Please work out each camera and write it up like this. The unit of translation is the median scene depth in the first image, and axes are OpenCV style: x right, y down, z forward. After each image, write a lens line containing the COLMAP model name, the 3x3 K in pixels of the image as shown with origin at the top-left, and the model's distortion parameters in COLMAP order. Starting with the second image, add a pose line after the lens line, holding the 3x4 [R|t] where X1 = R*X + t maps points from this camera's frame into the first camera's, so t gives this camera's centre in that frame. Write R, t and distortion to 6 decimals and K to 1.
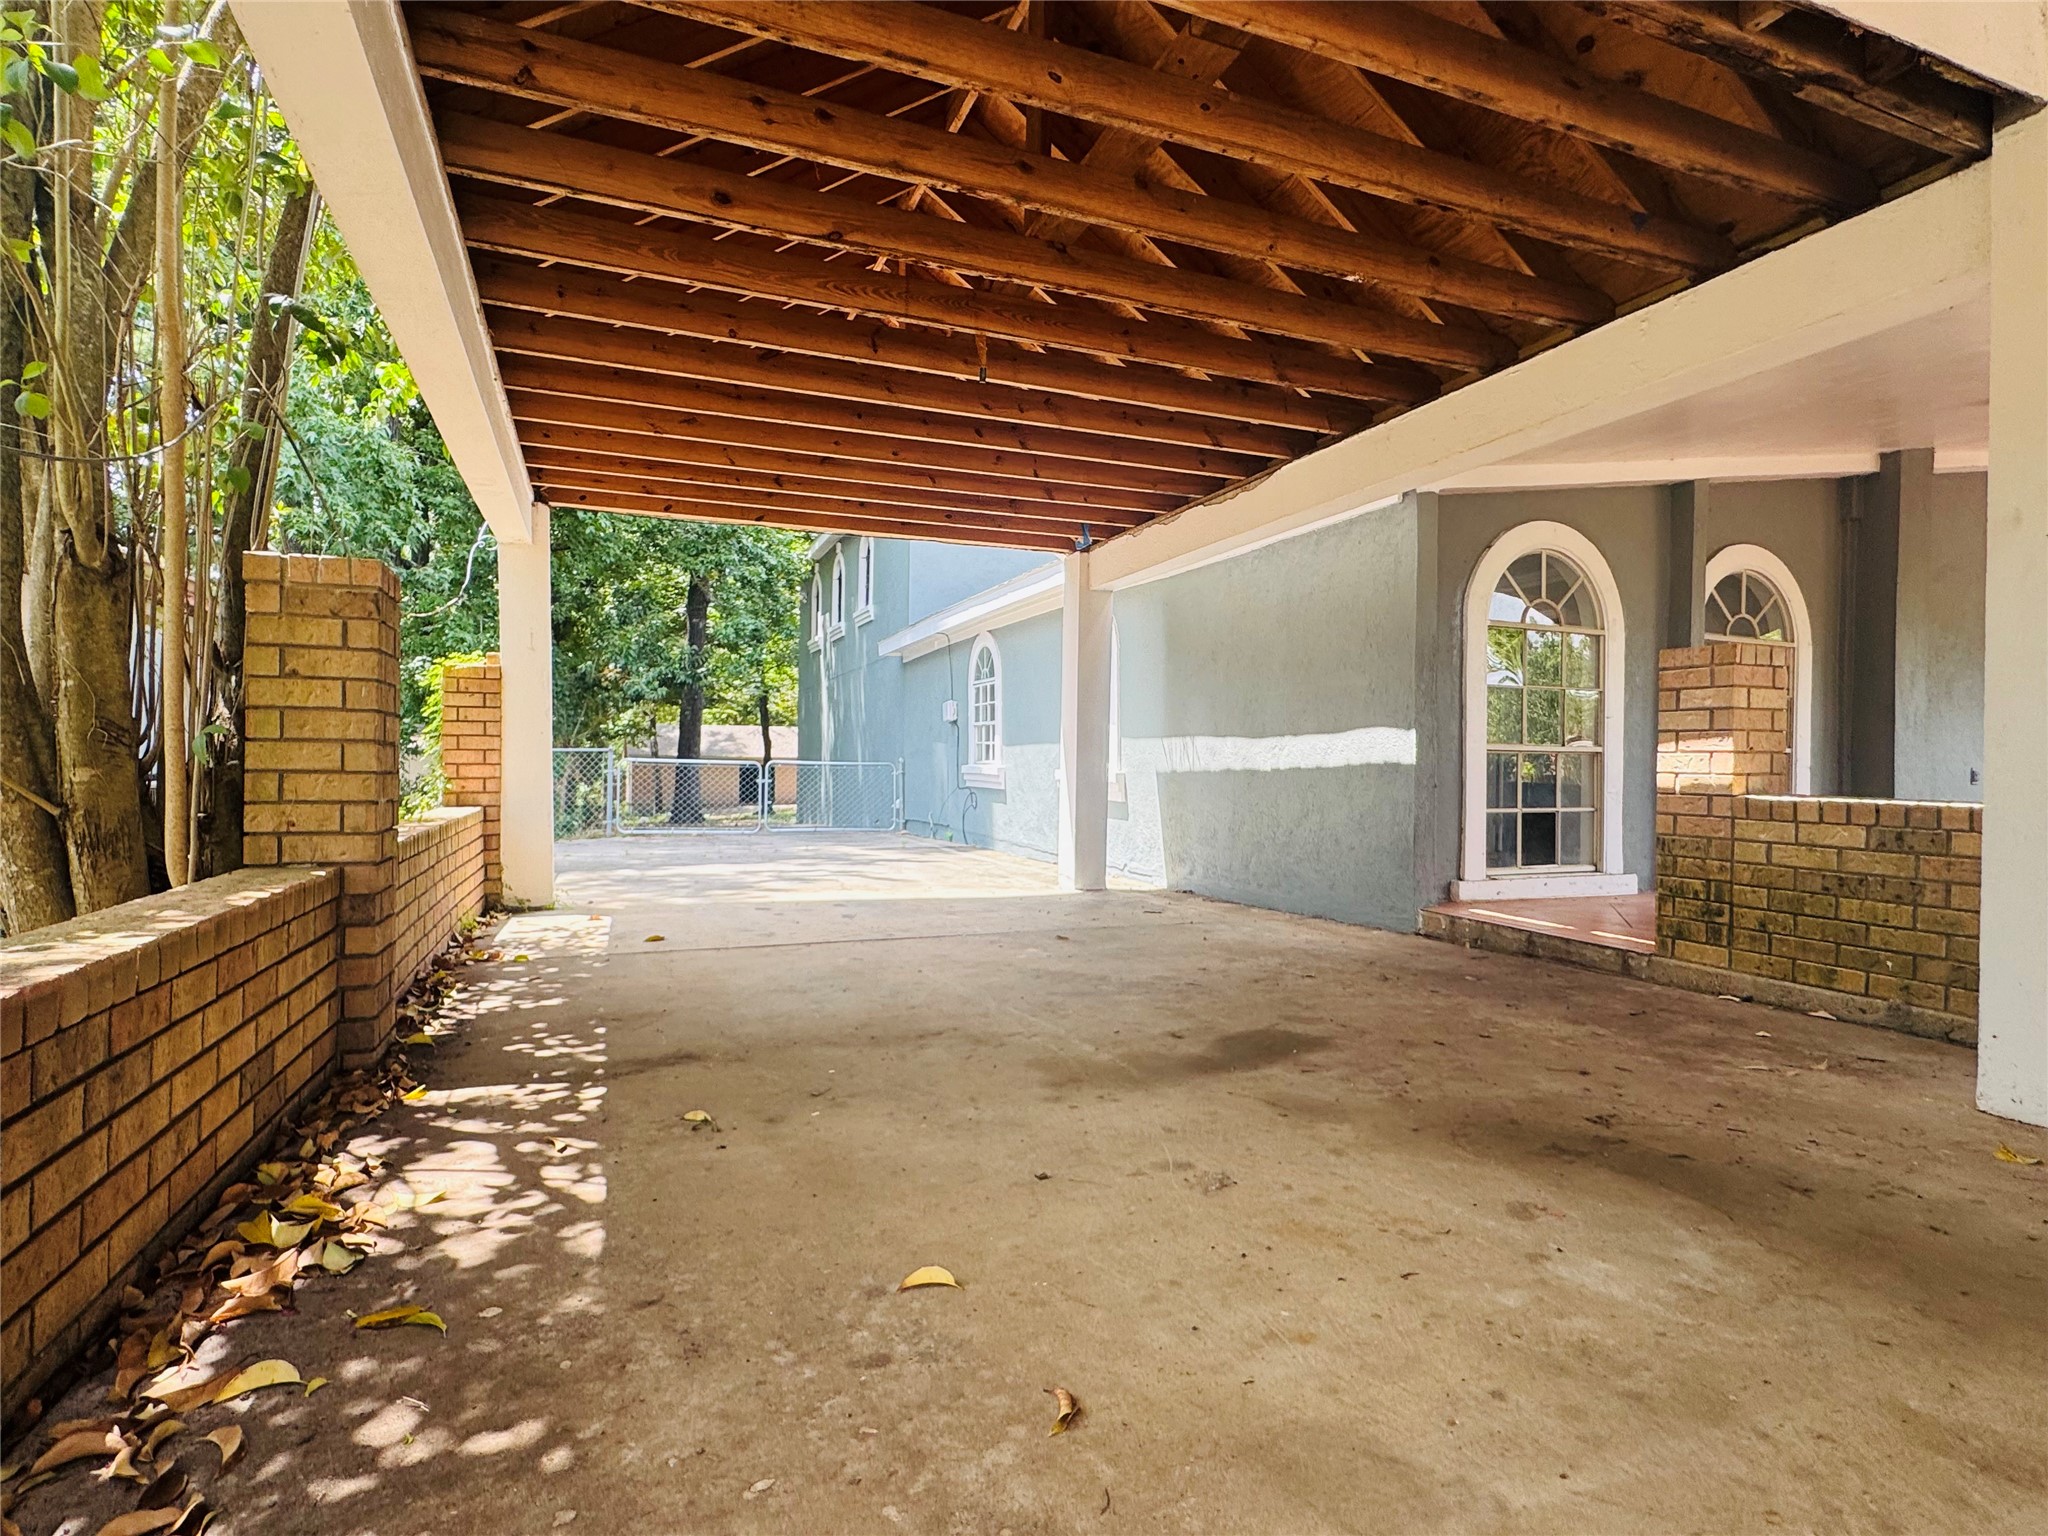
lens RADIAL K [[1049.3, 0, 1024.0], [0, 1049.3, 768.0], [0, 0, 1]] dist [-0.002532, 0.000347]
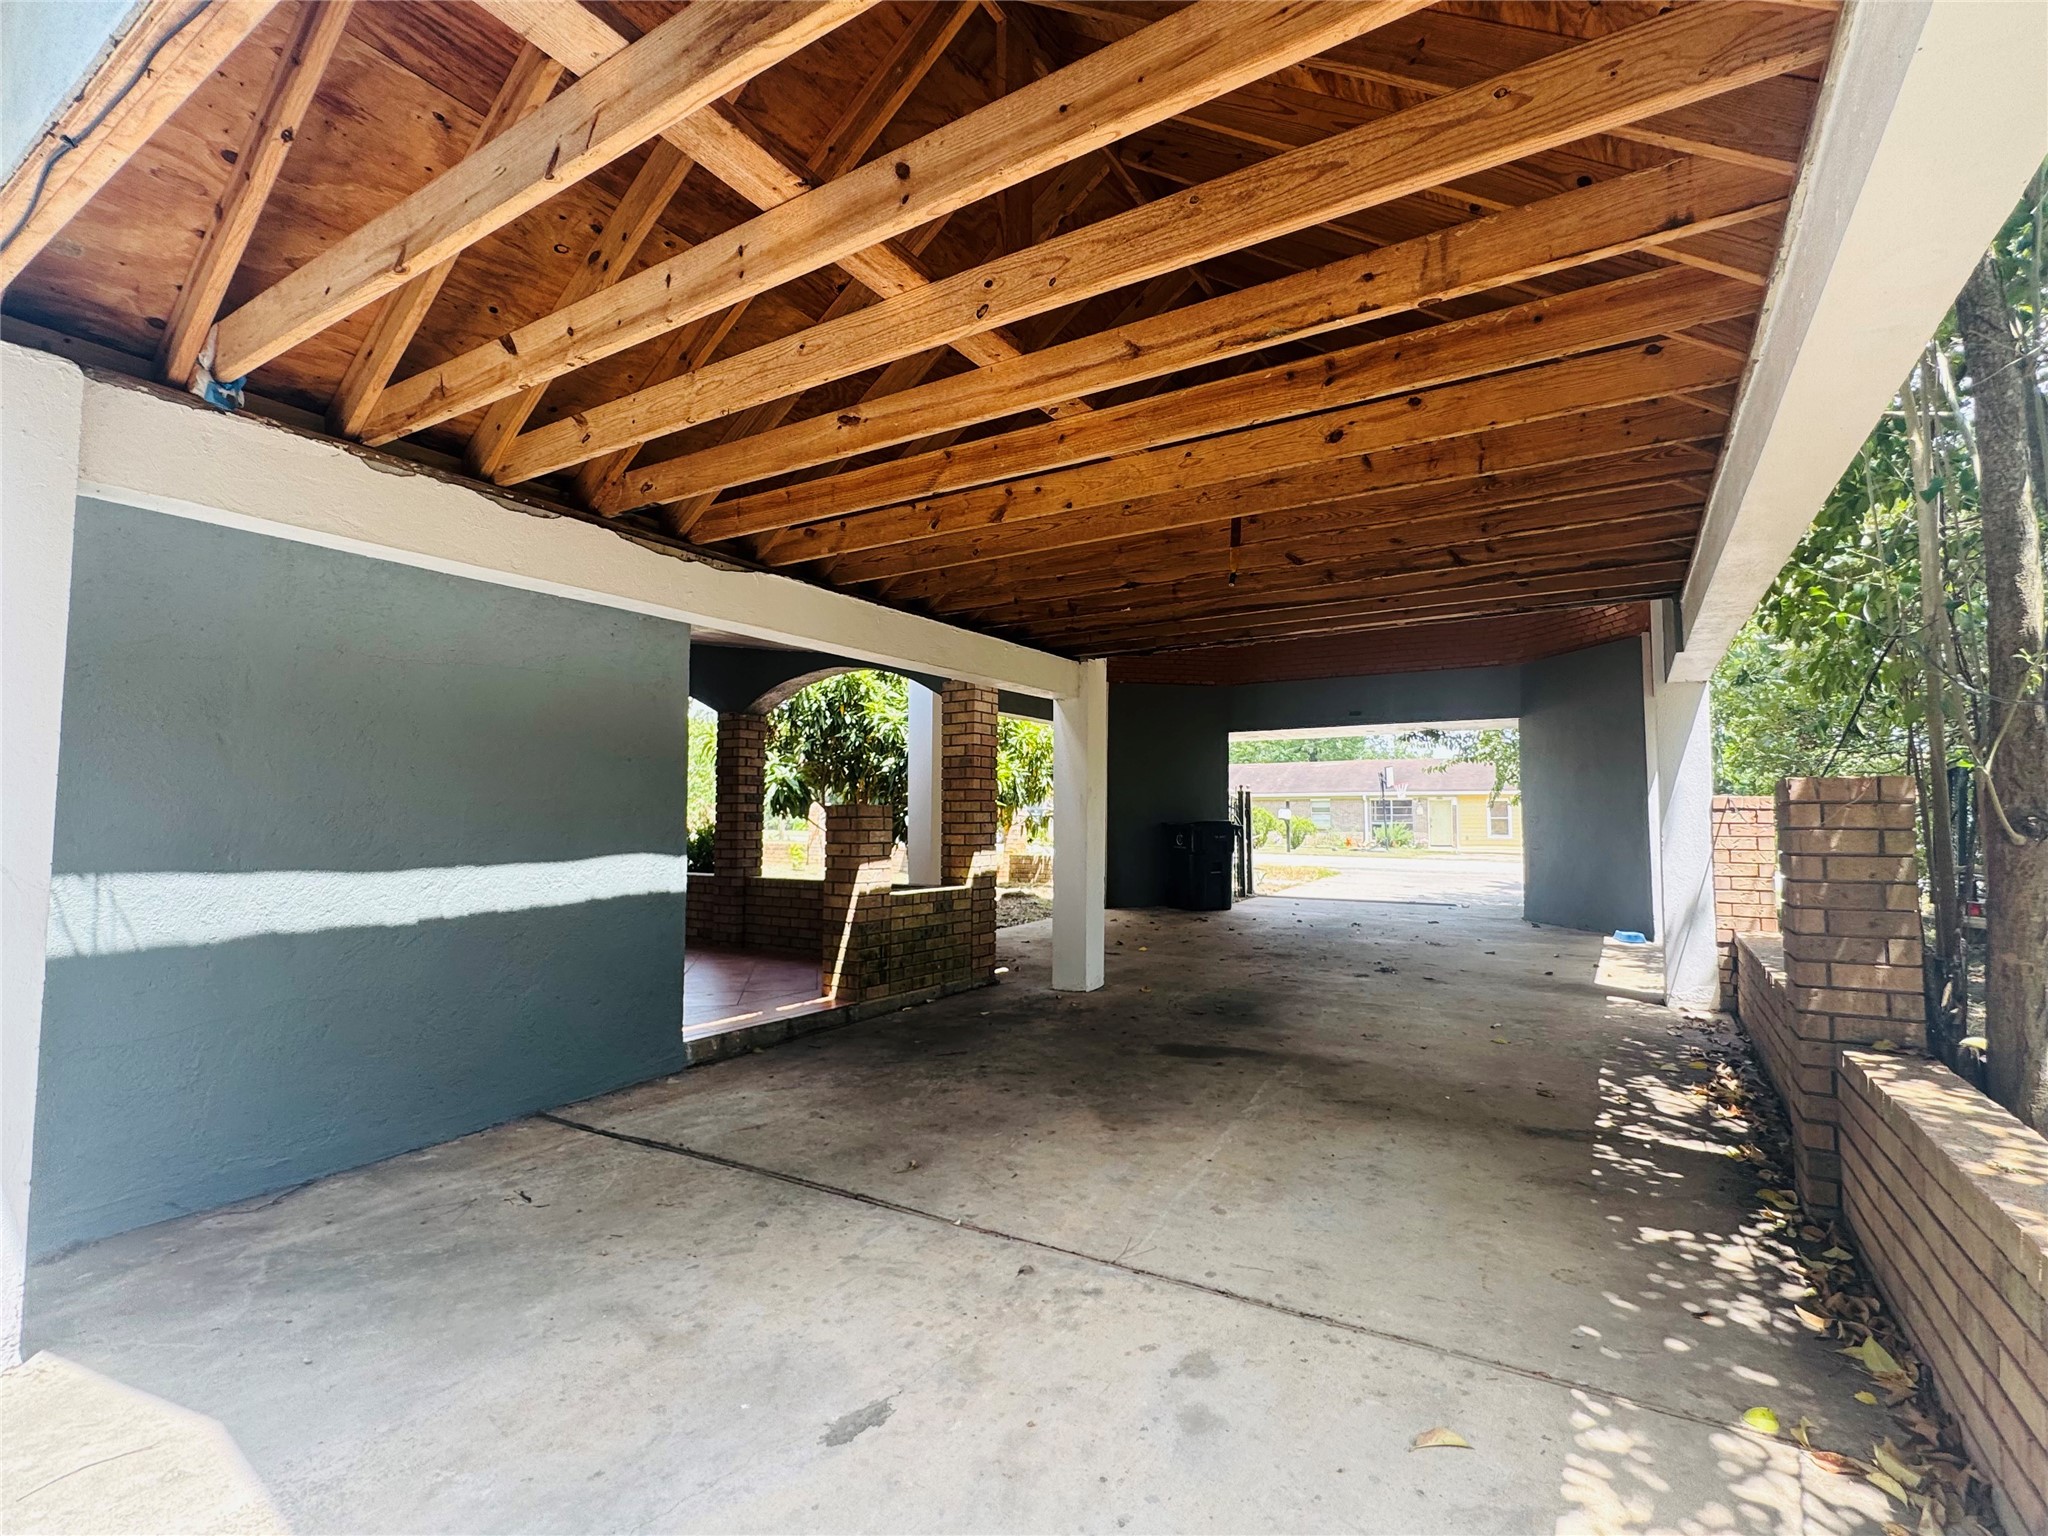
lens RADIAL K [[941.1, 0, 1024.0], [0, 941.1, 768.0], [0, 0, 1]] dist [-0.000344, -0.000335]
pose [[-0.585187, 0.031751, 0.810277, -0.927080], [-0.010439, 0.998855, -0.046680, -0.142511], [-0.810831, -0.035775, -0.584186, 2.222904]]
